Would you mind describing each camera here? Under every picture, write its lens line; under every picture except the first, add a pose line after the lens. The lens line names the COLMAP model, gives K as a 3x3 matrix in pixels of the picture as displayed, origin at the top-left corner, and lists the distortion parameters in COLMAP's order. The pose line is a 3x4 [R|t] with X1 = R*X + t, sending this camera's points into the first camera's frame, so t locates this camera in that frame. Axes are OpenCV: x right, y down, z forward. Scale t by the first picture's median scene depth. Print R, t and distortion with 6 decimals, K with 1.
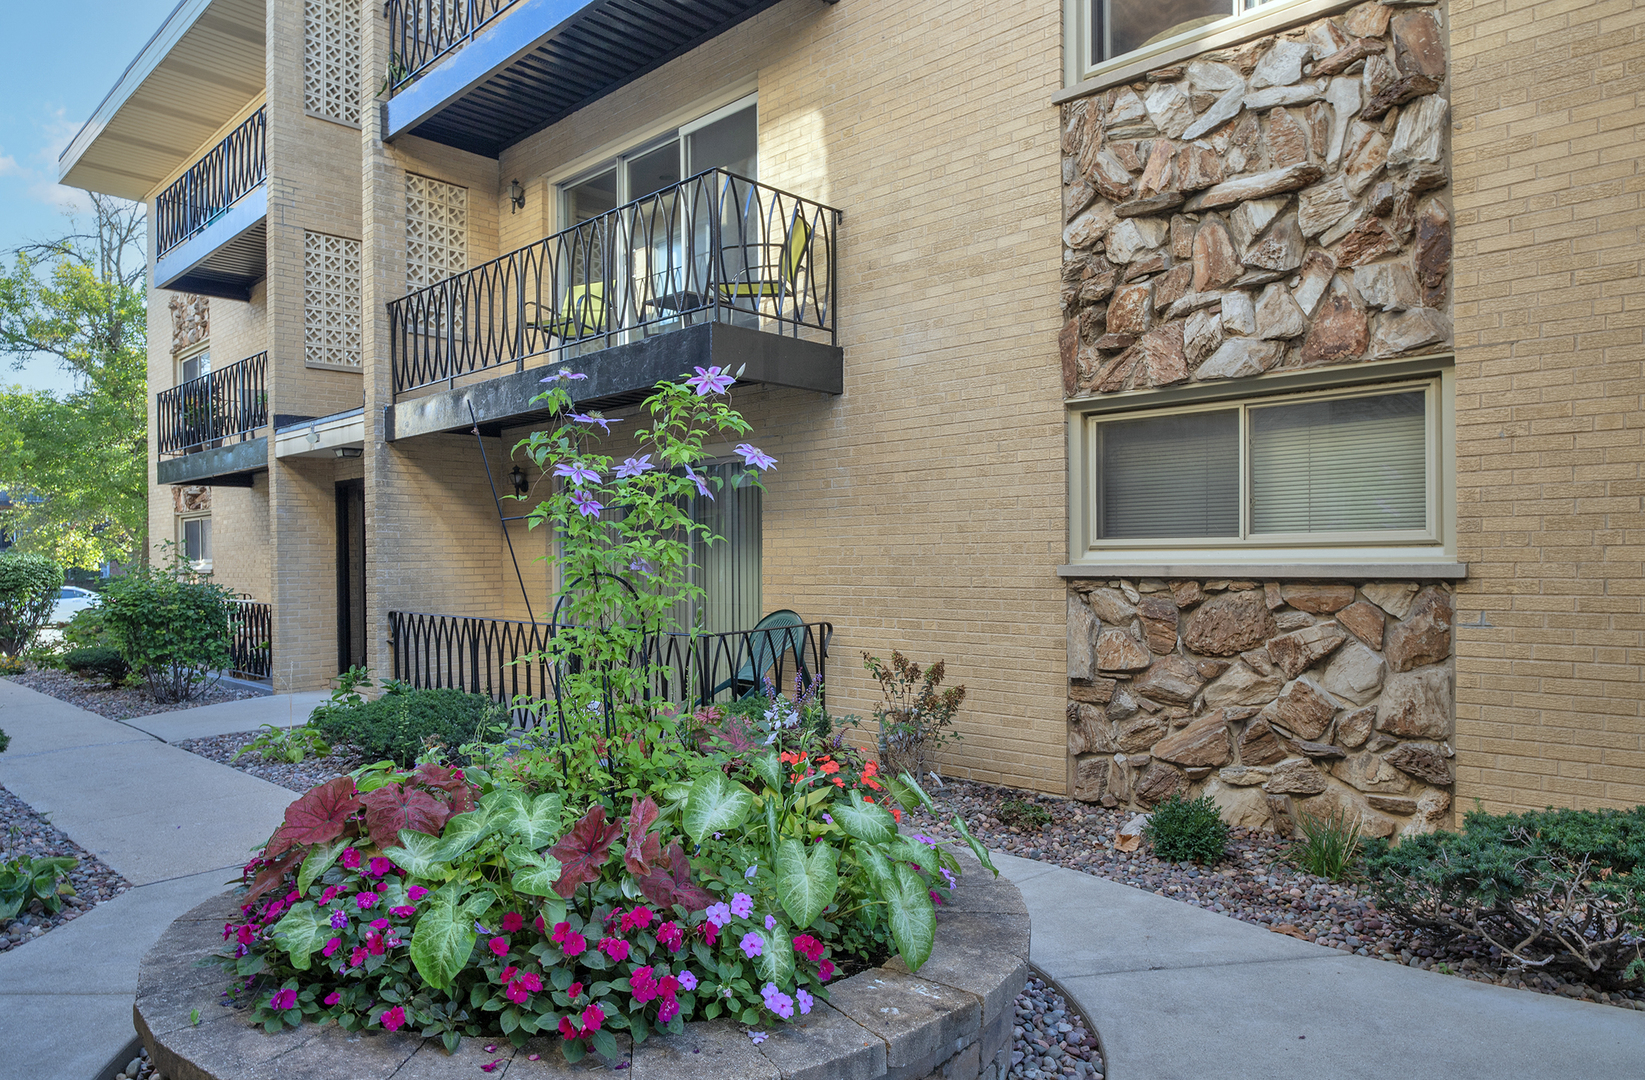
lens RADIAL K [[1006.7, 0, 822.5], [0, 1006.7, 540.0], [0, 0, 1]] dist [0.000796, -0.000014]
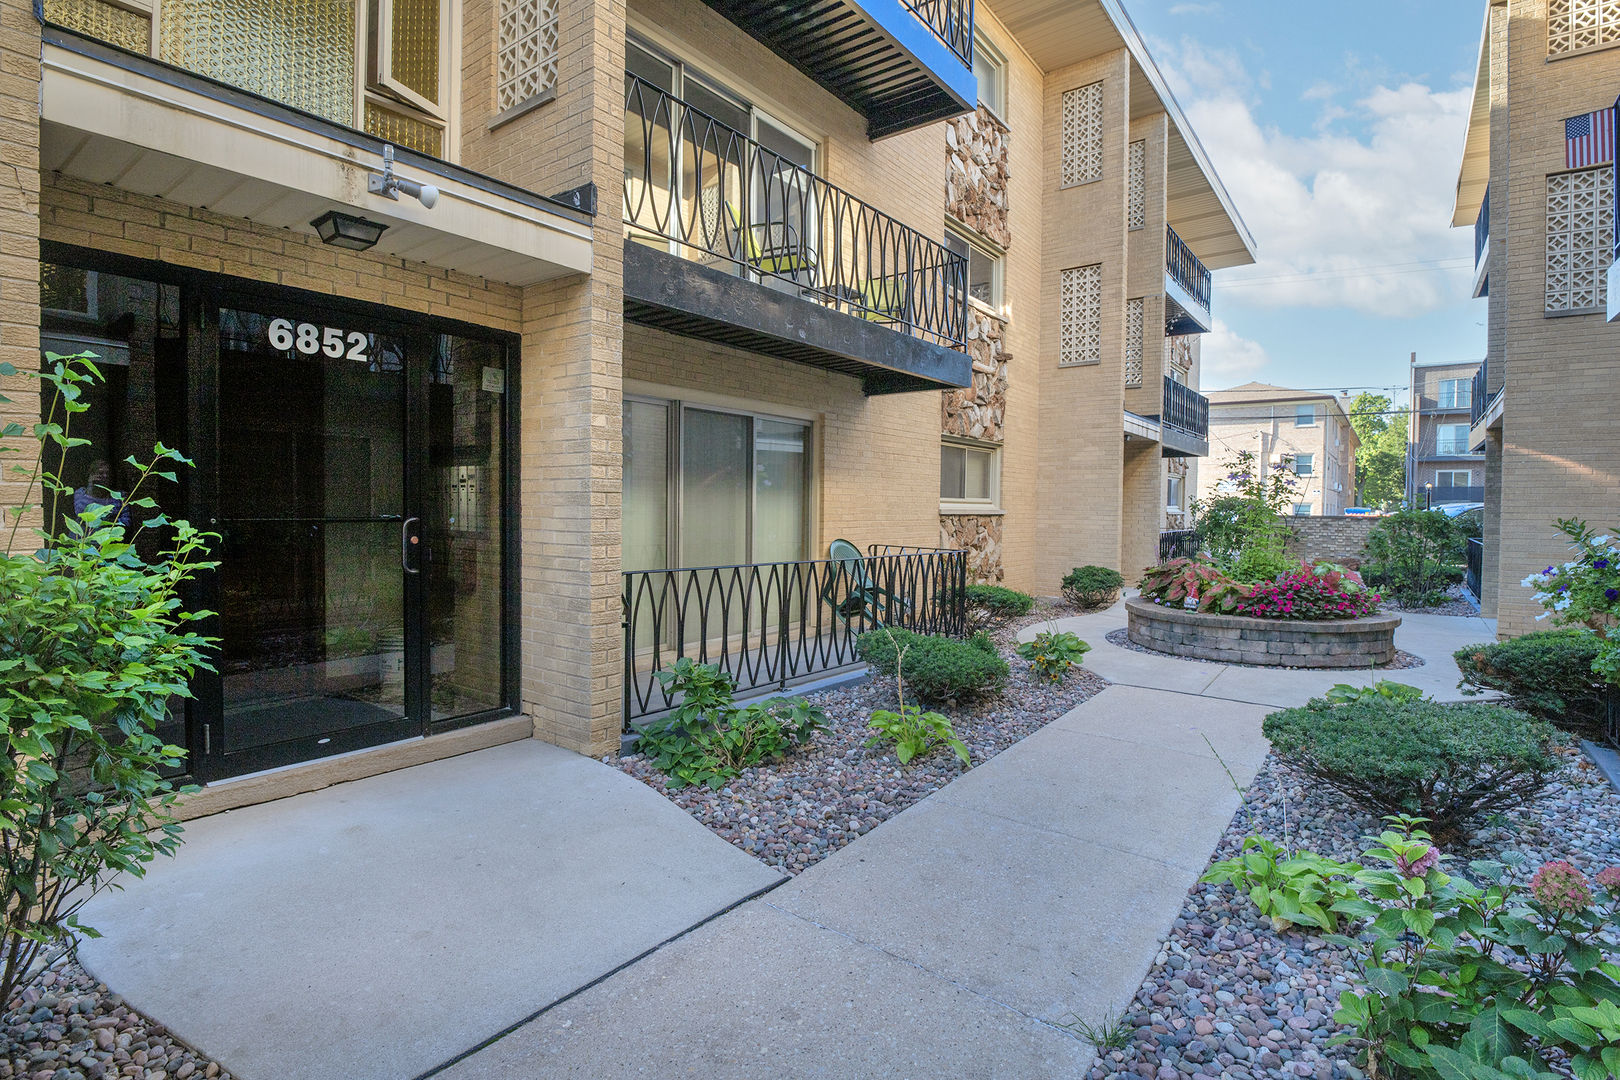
lens RADIAL K [[788.5, 0, 816.3], [0, 788.5, 527.6], [0, 0, 1]] dist [-0.027695, -0.000807]
pose [[-0.091949, -0.015251, 0.995647, -1.237997], [-0.027389, 0.999543, 0.012781, 0.044025], [-0.995387, -0.026094, -0.092324, 1.237264]]
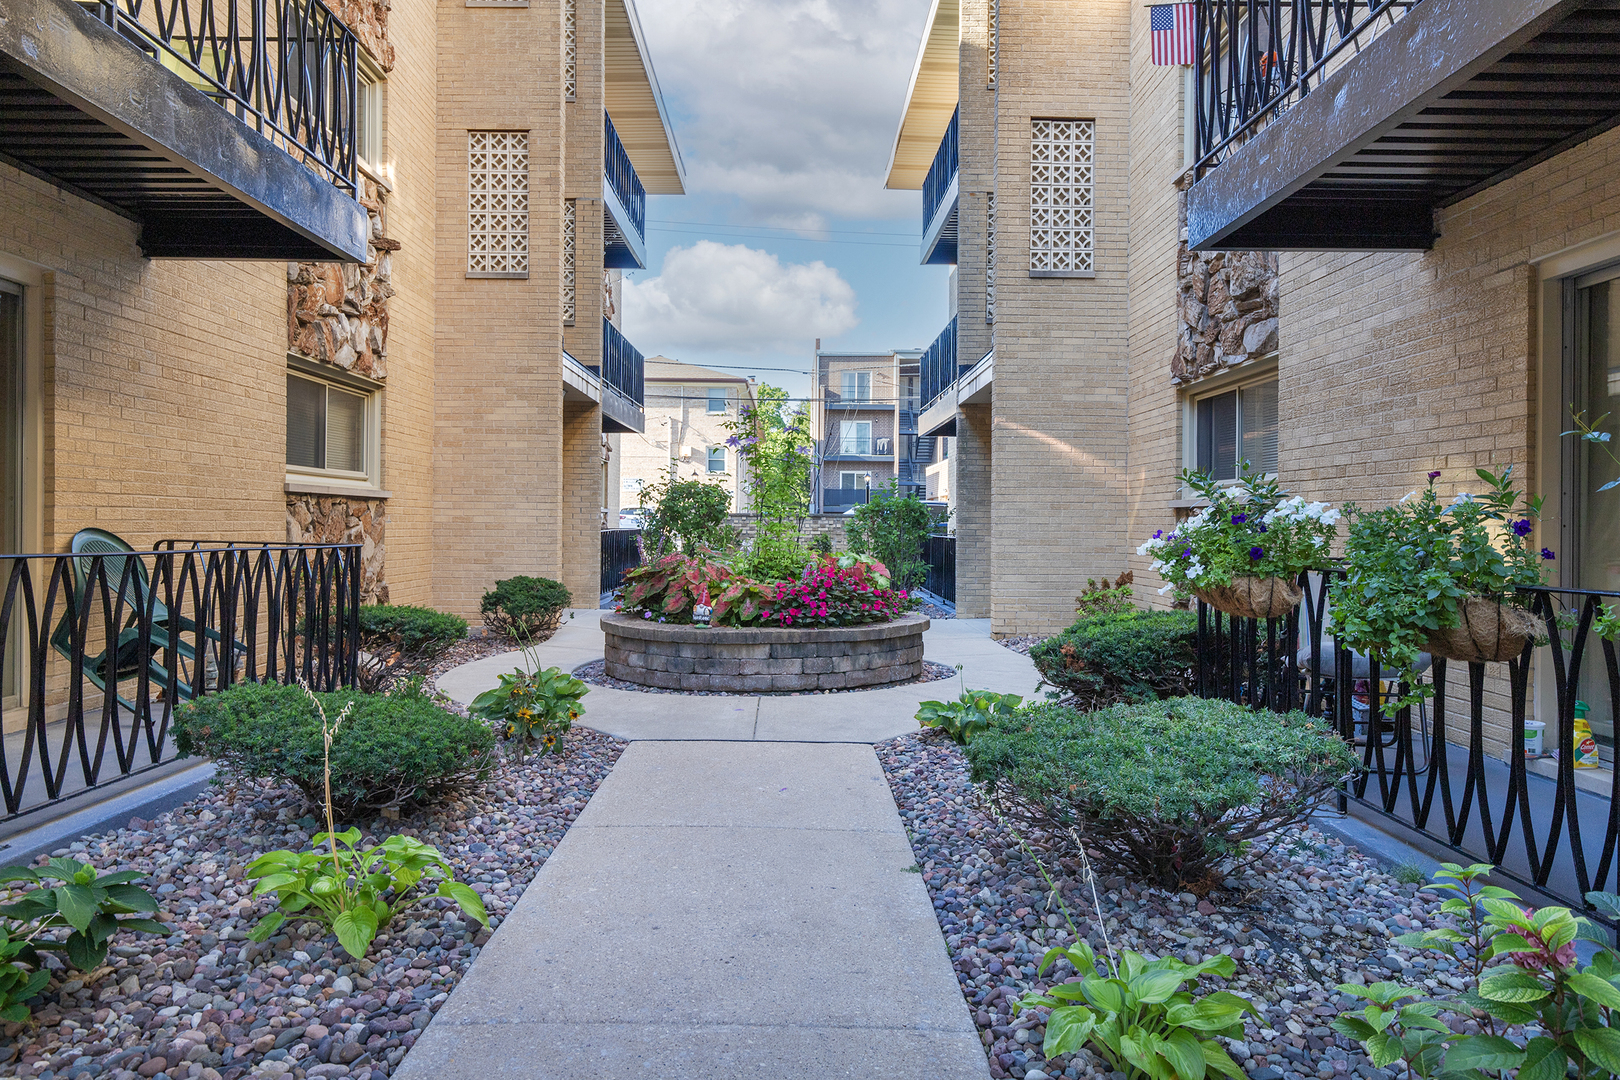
lens RADIAL K [[1081.5, 0, 813.1], [0, 1081.5, 529.9], [0, 0, 1]] dist [0.011183, 0.000240]
pose [[-0.687037, 0.002037, 0.726619, -1.033303], [-0.012728, 0.999809, -0.014837, 0.083129], [-0.726511, -0.019442, -0.686880, 1.261768]]
